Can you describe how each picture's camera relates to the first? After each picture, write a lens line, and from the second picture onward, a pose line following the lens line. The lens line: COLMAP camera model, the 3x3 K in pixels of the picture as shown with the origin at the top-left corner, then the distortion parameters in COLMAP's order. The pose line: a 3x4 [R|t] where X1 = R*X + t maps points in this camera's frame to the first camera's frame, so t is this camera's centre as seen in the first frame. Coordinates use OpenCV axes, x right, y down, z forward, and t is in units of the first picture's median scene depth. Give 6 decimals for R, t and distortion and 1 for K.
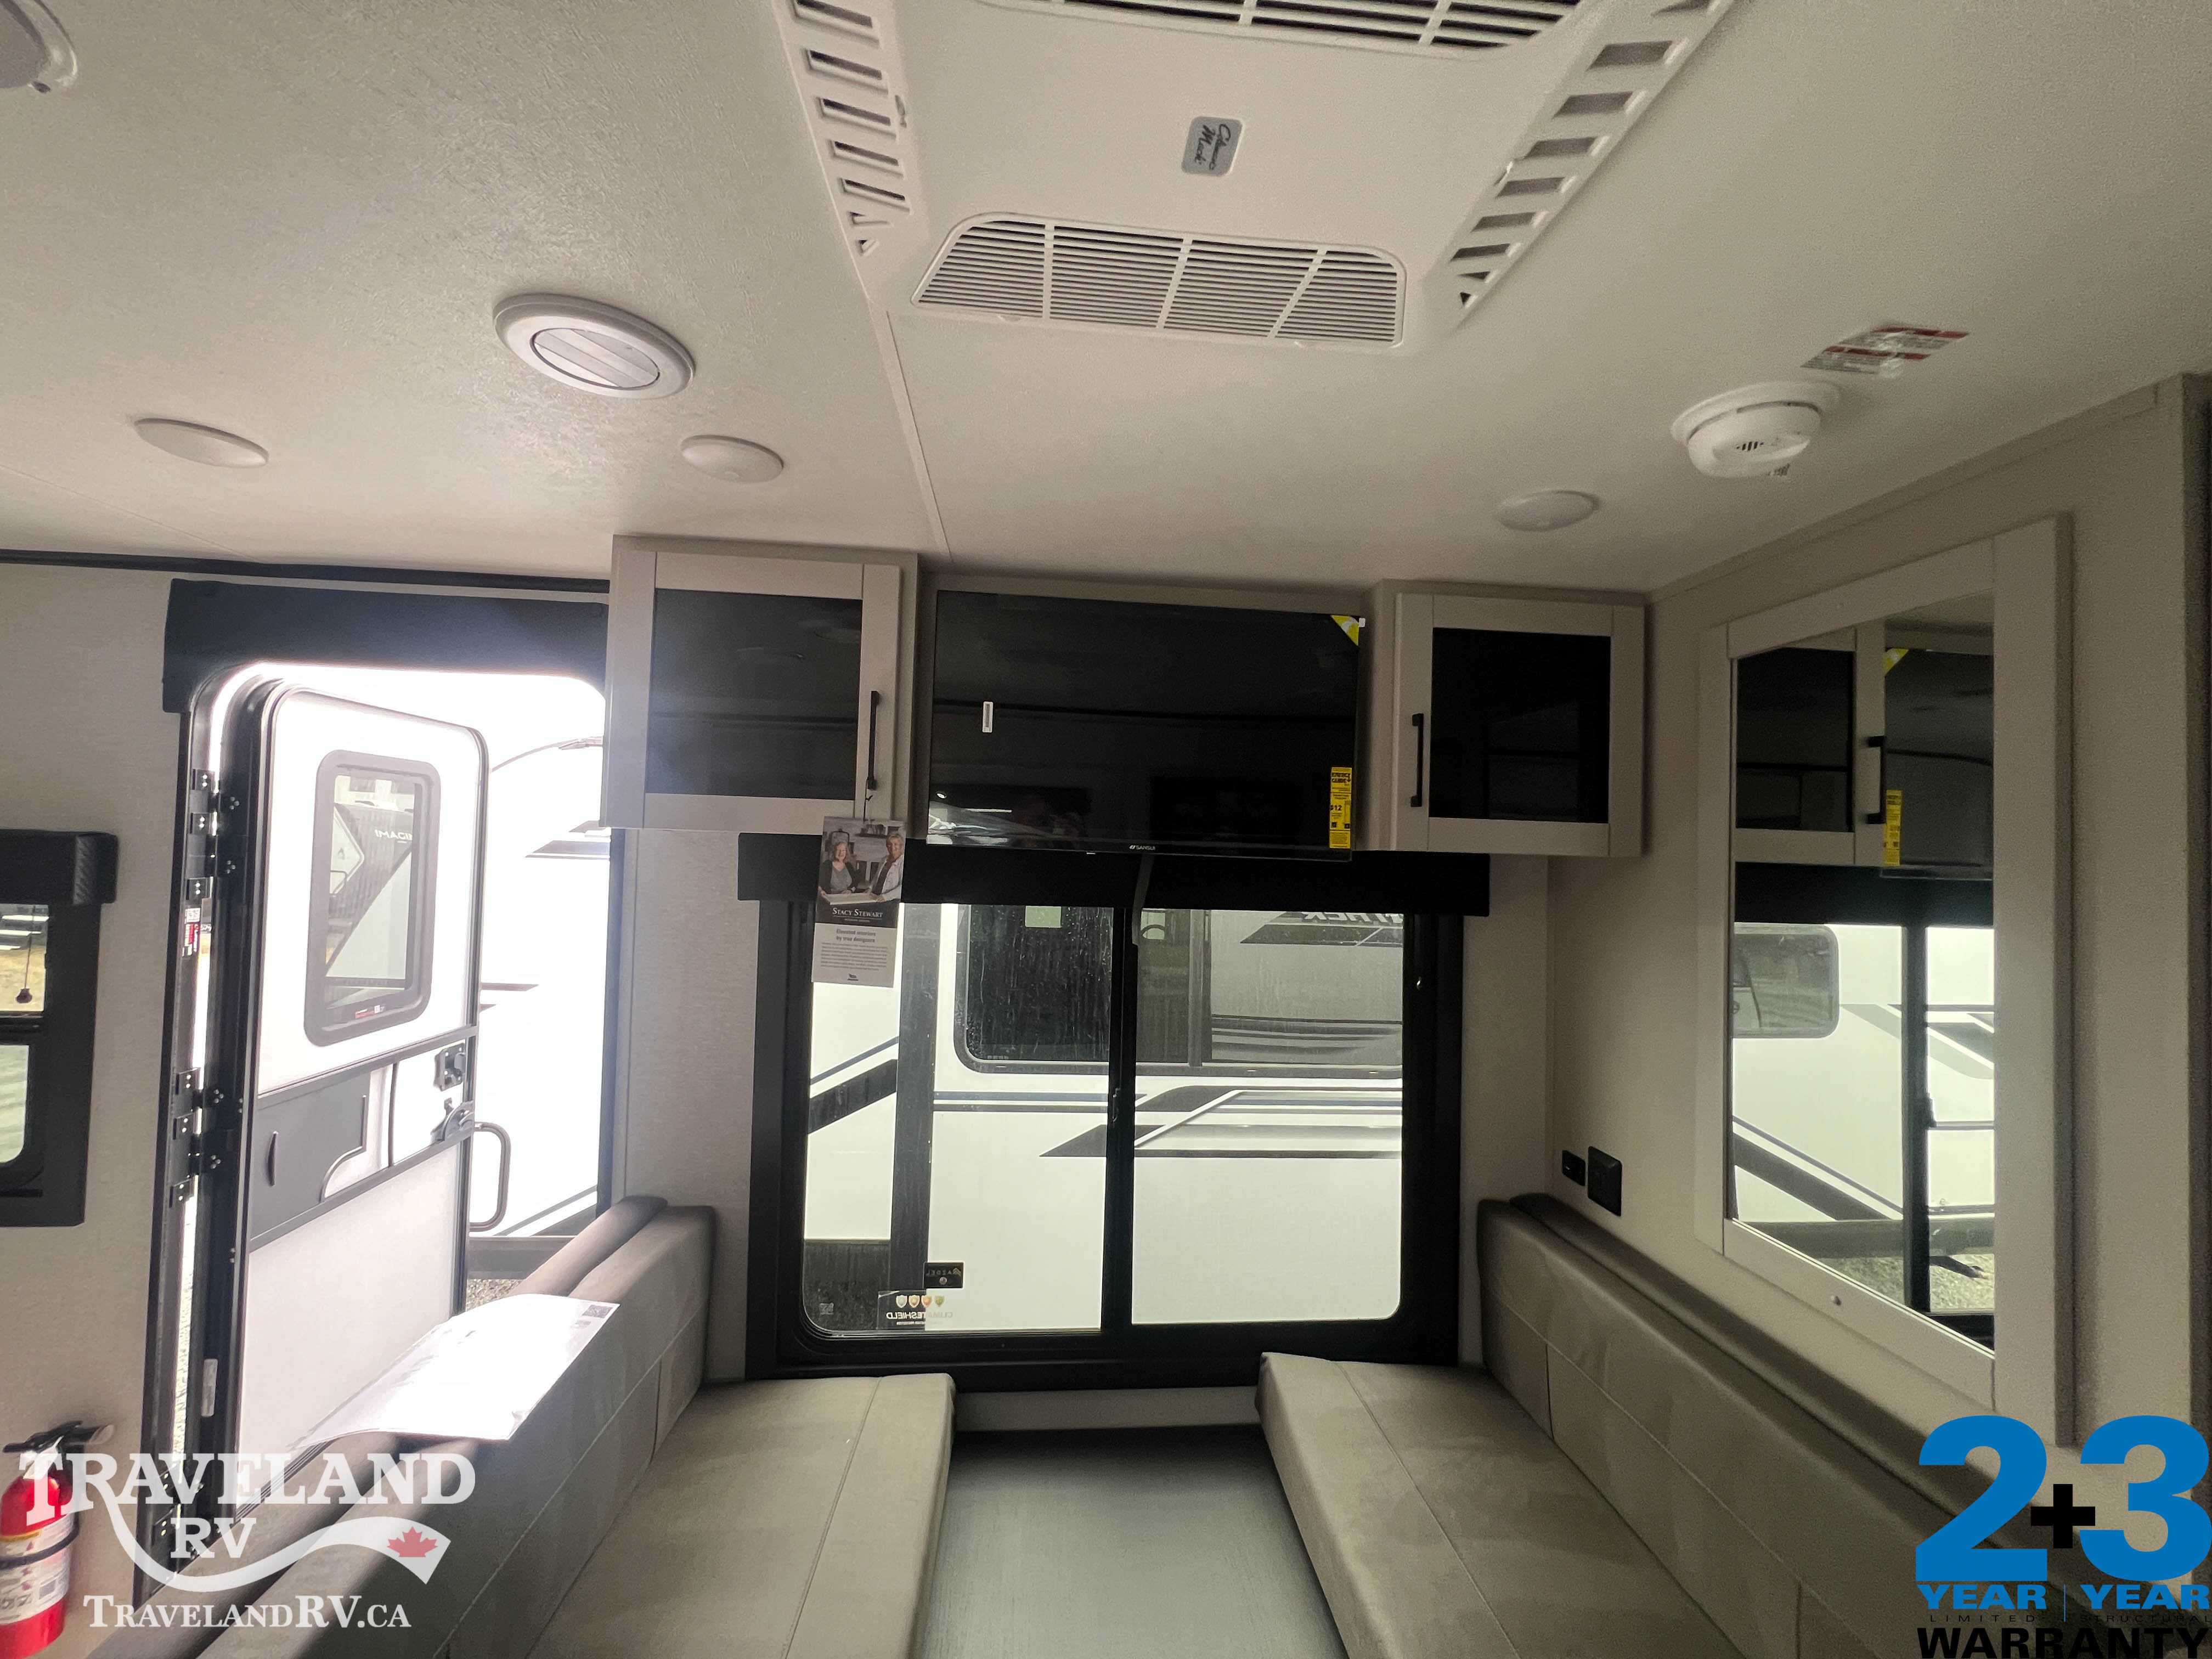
lens RADIAL K [[889.4, 0, 1106.1], [0, 889.4, 824.3], [0, 0, 1]] dist [-0.002845, 0.000838]
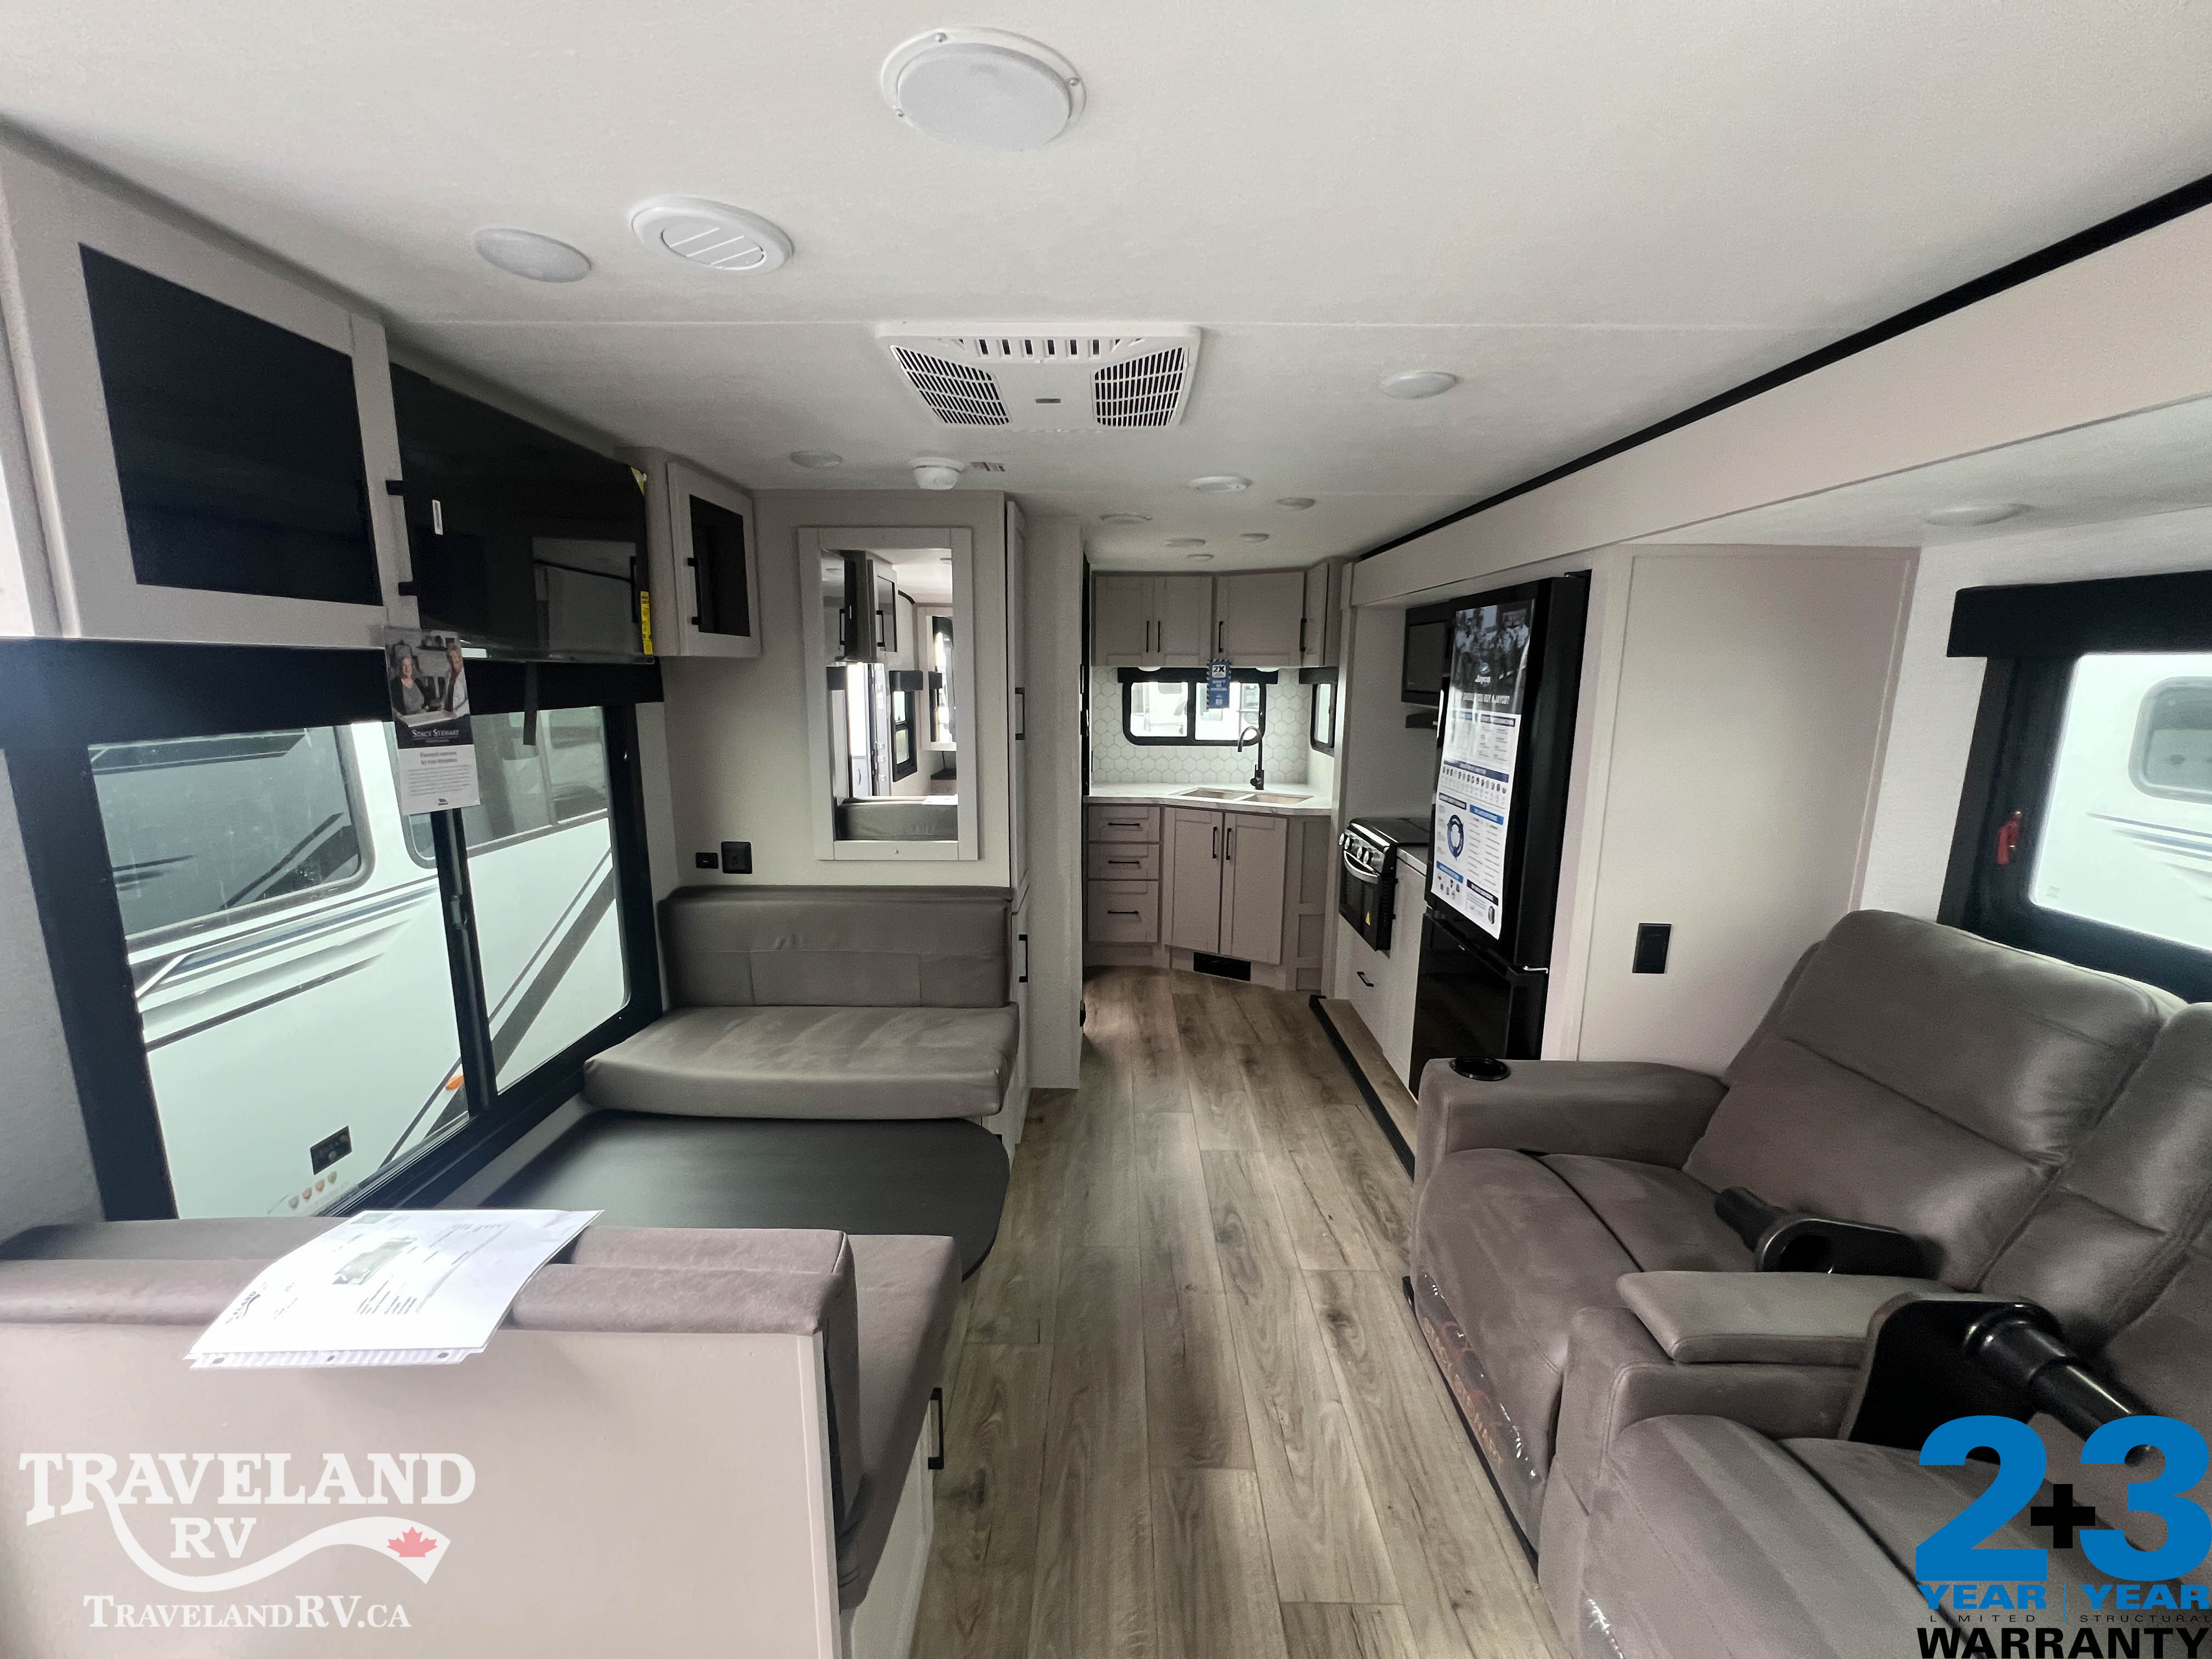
lens RADIAL K [[889.4, 0, 1103.4], [0, 889.4, 834.6], [0, 0, 1]] dist [-0.002845, 0.000838]
pose [[0.095002, -0.210053, 0.973063, -0.983445], [-0.031507, 0.976360, 0.213840, -0.015181], [-0.994978, -0.050973, 0.086138, 0.186815]]
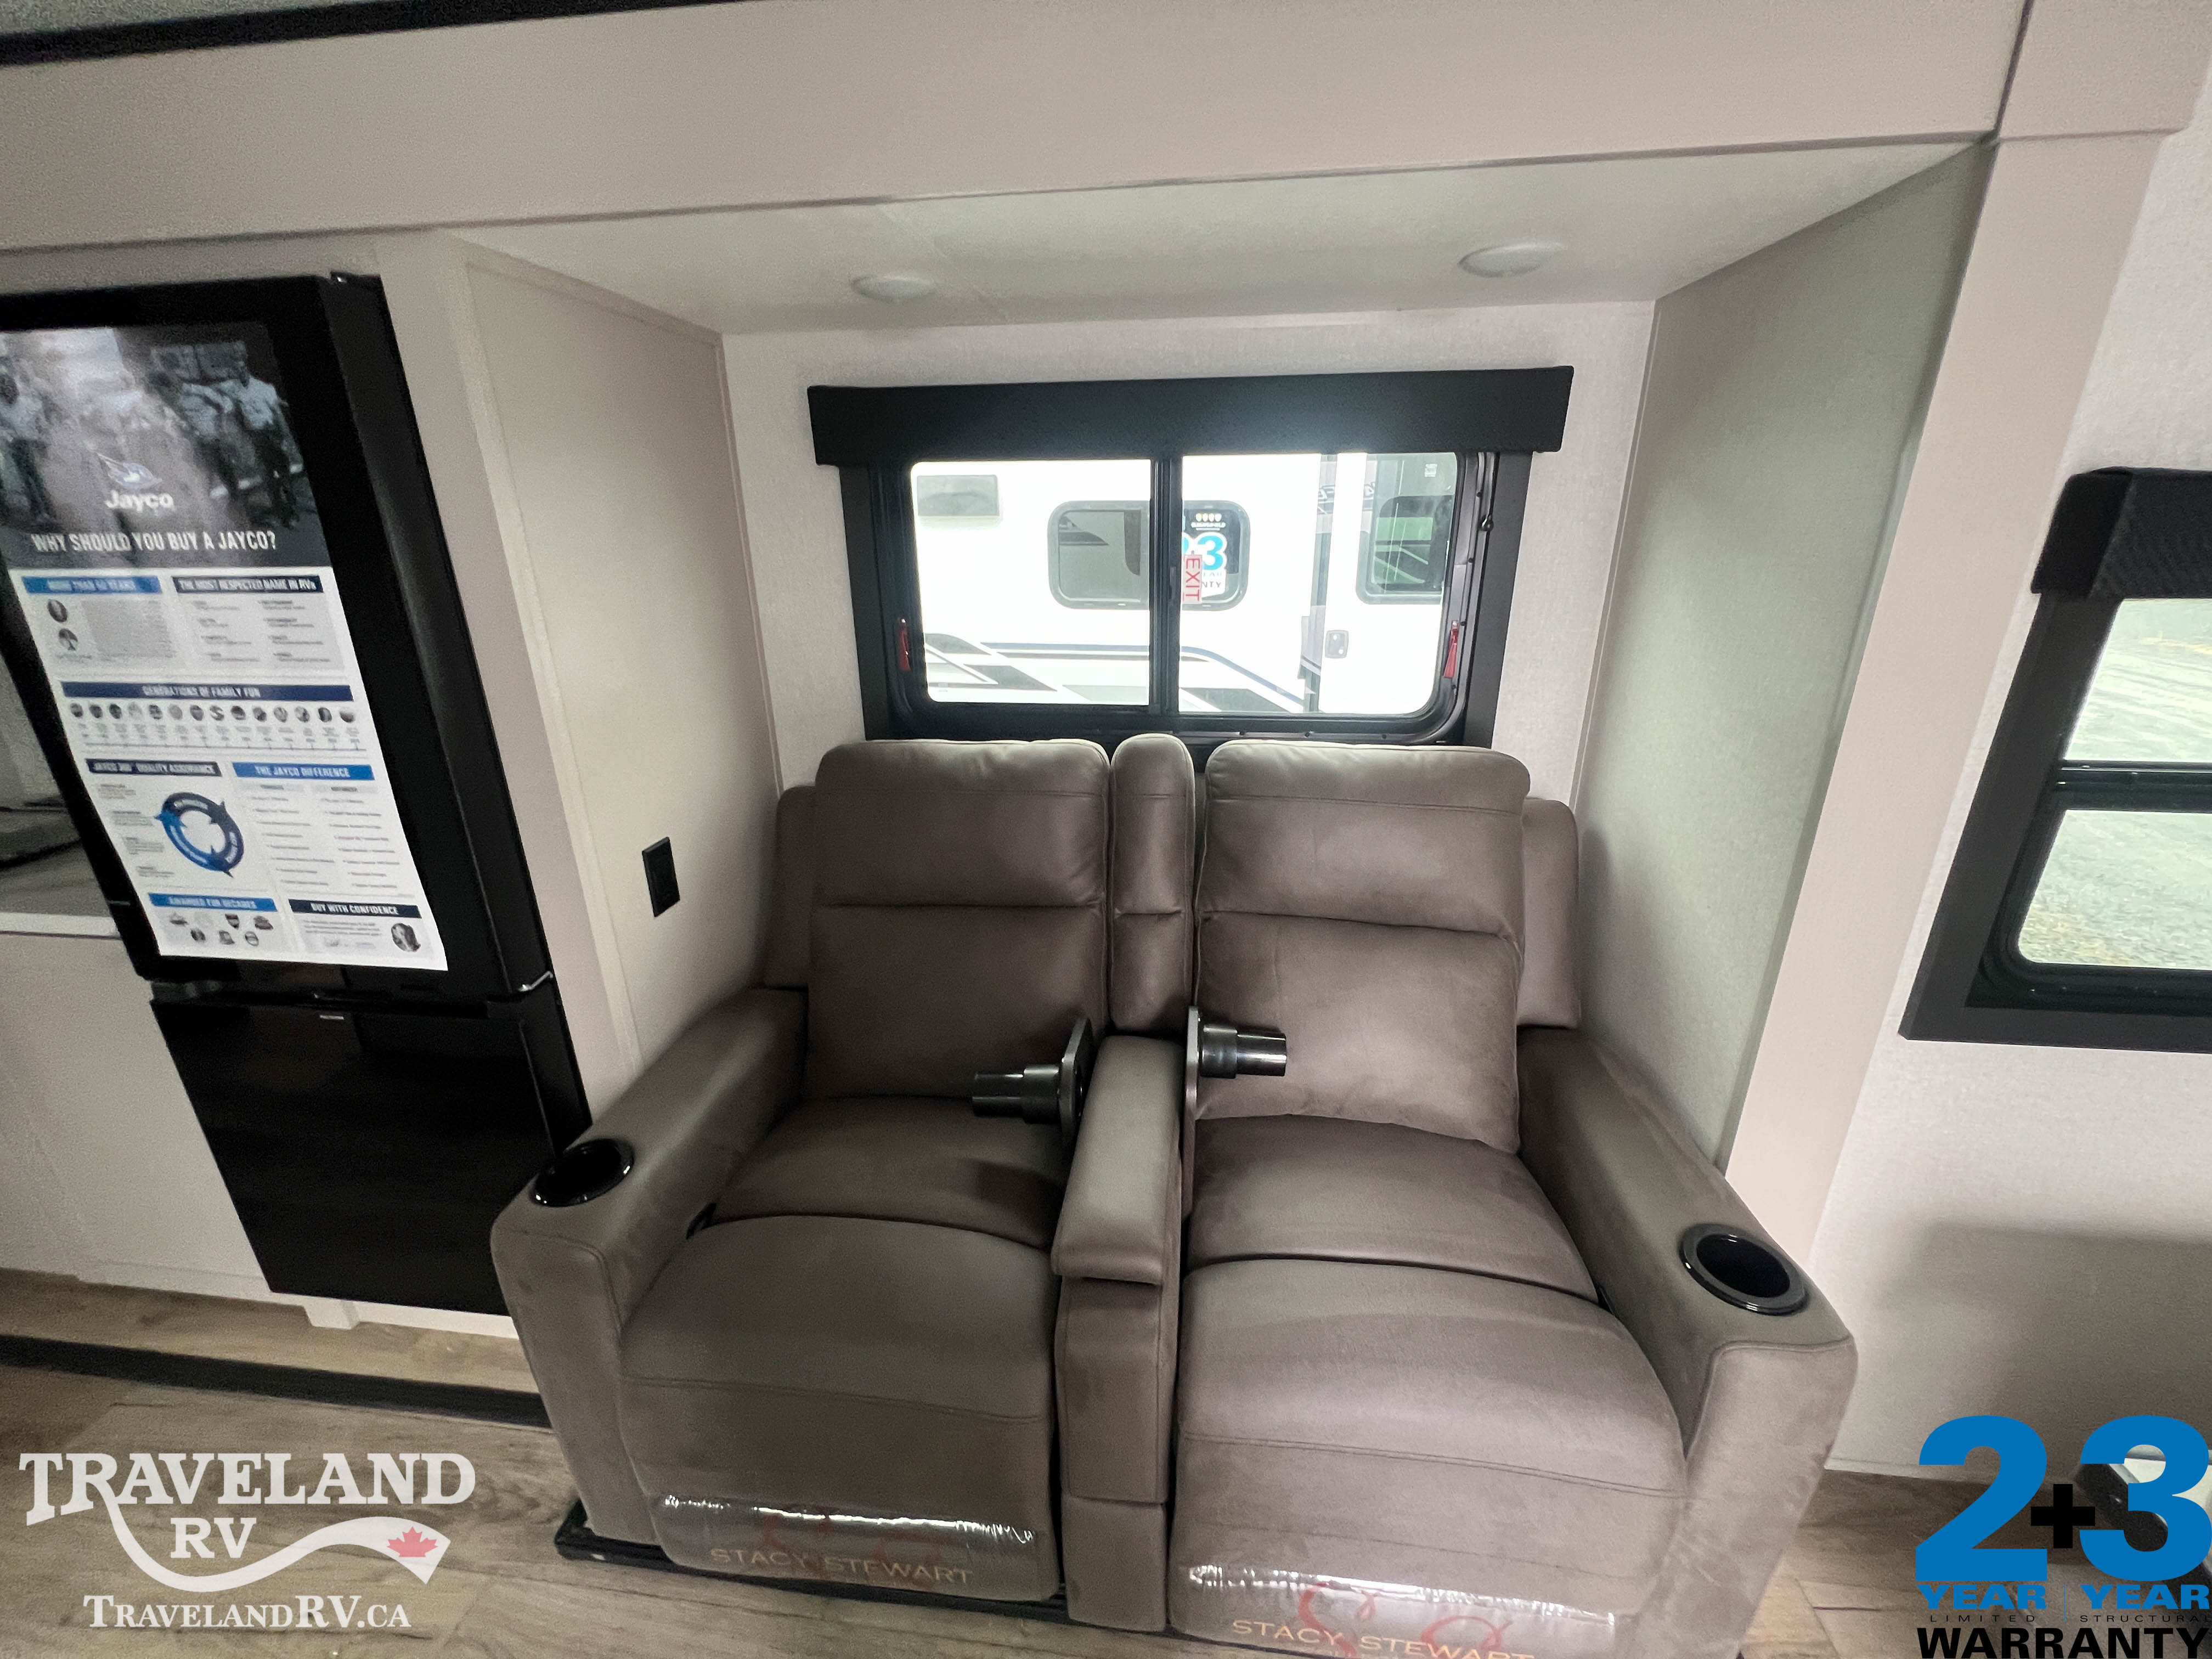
lens RADIAL K [[889.4, 0, 1115.4], [0, 889.4, 825.6], [0, 0, 1]] dist [-0.002845, 0.000838]
pose [[-0.979916, -0.080783, 0.182316, -0.351484], [-0.018942, 0.947843, 0.318174, 0.031952], [-0.198510, 0.308330, -0.930337, 0.265991]]
